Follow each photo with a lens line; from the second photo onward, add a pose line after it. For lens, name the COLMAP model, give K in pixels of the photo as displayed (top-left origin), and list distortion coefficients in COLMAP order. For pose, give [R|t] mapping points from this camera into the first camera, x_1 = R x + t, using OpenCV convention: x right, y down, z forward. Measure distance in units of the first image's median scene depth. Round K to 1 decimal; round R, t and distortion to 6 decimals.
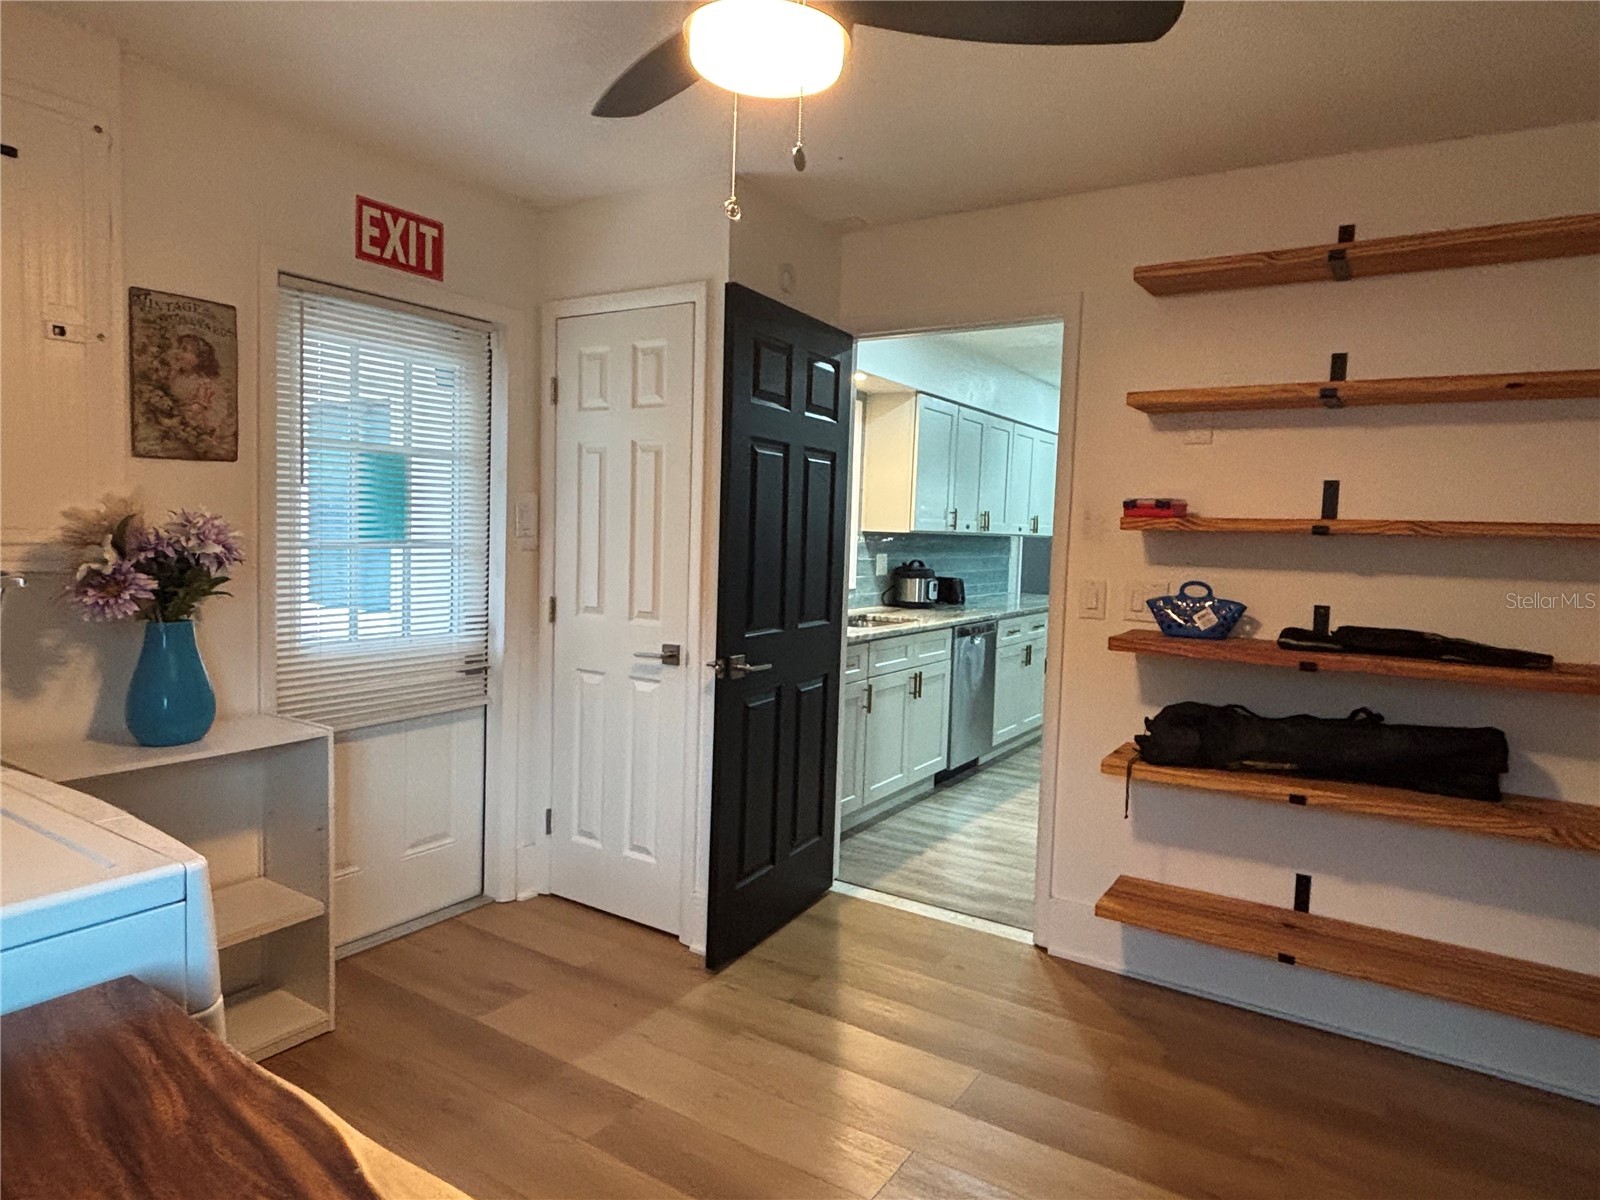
lens RADIAL K [[966.2, 0, 800.0], [0, 966.2, 600.0], [0, 0, 1]] dist [-0.036305, -0.000710]
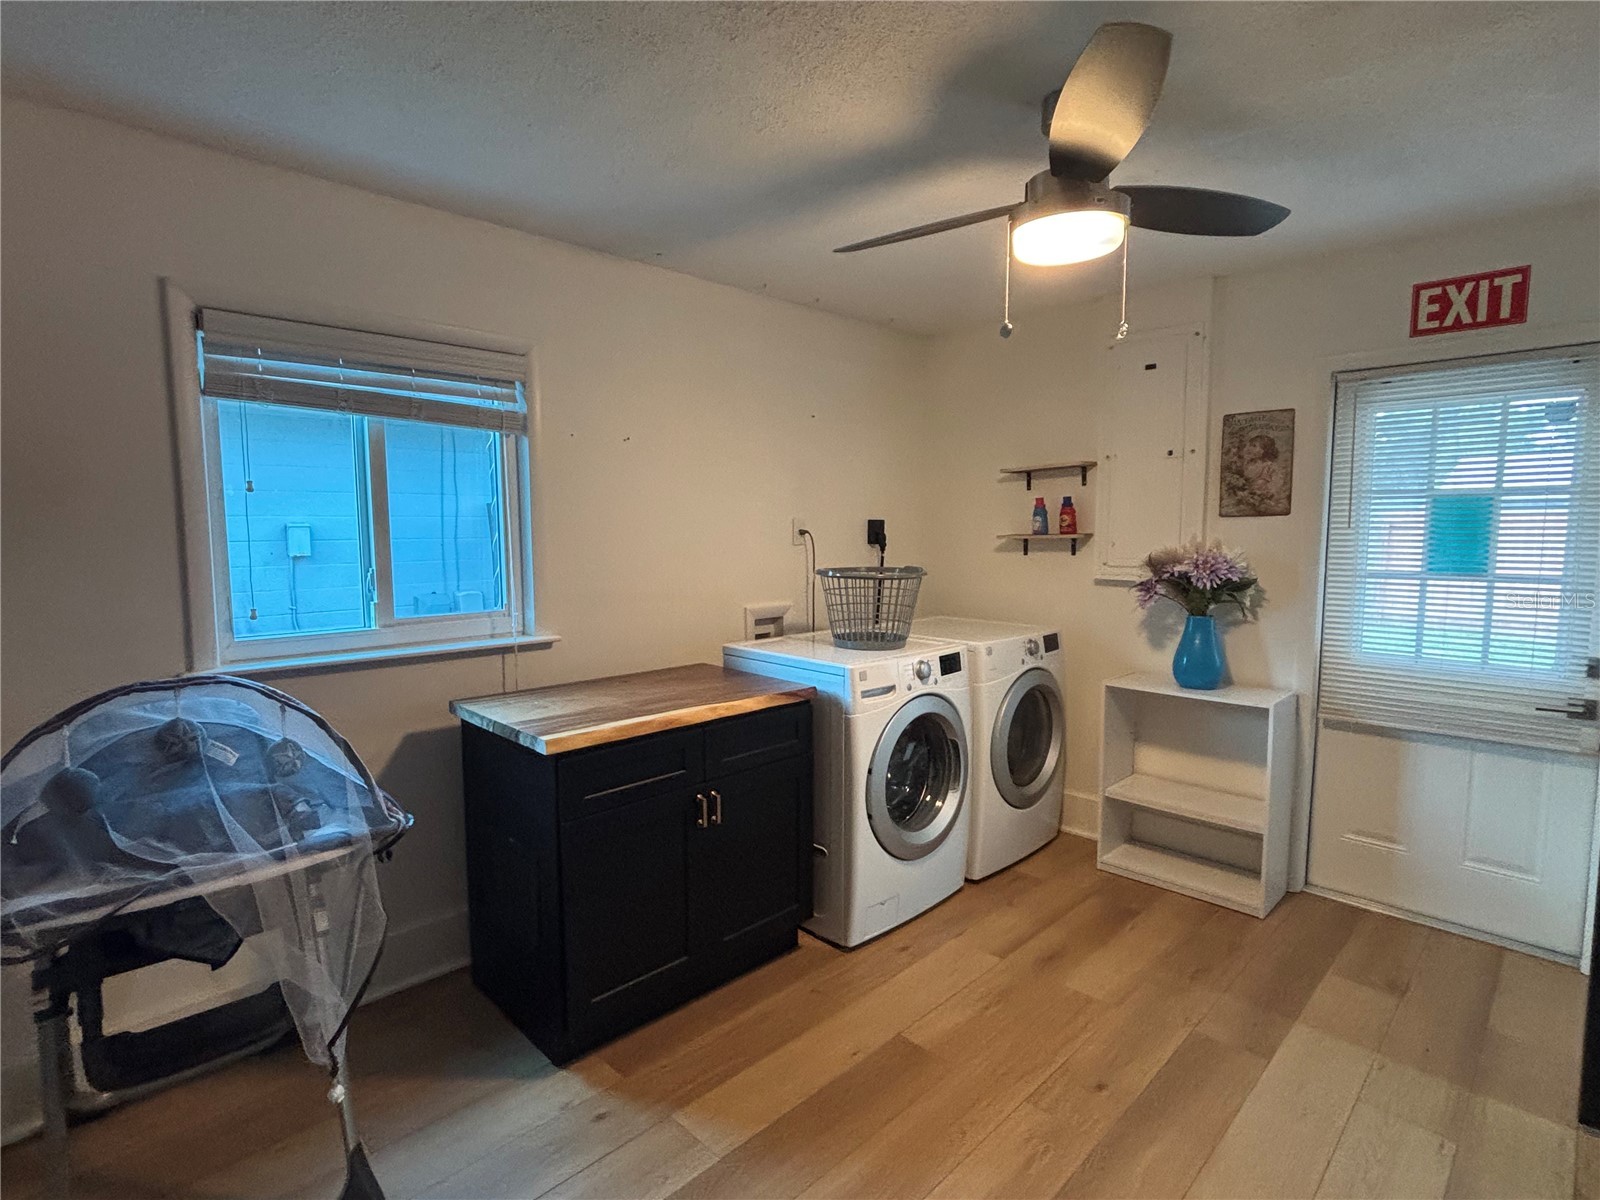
lens RADIAL K [[800.5, 0, 800.0], [0, 800.5, 600.0], [0, 0, 1]] dist [-0.000116, 0.000074]
pose [[-0.210592, 0.052255, -0.976176, 0.729841], [-0.082249, 0.994083, 0.070958, -0.039329], [0.974108, 0.095233, -0.205048, 0.508400]]
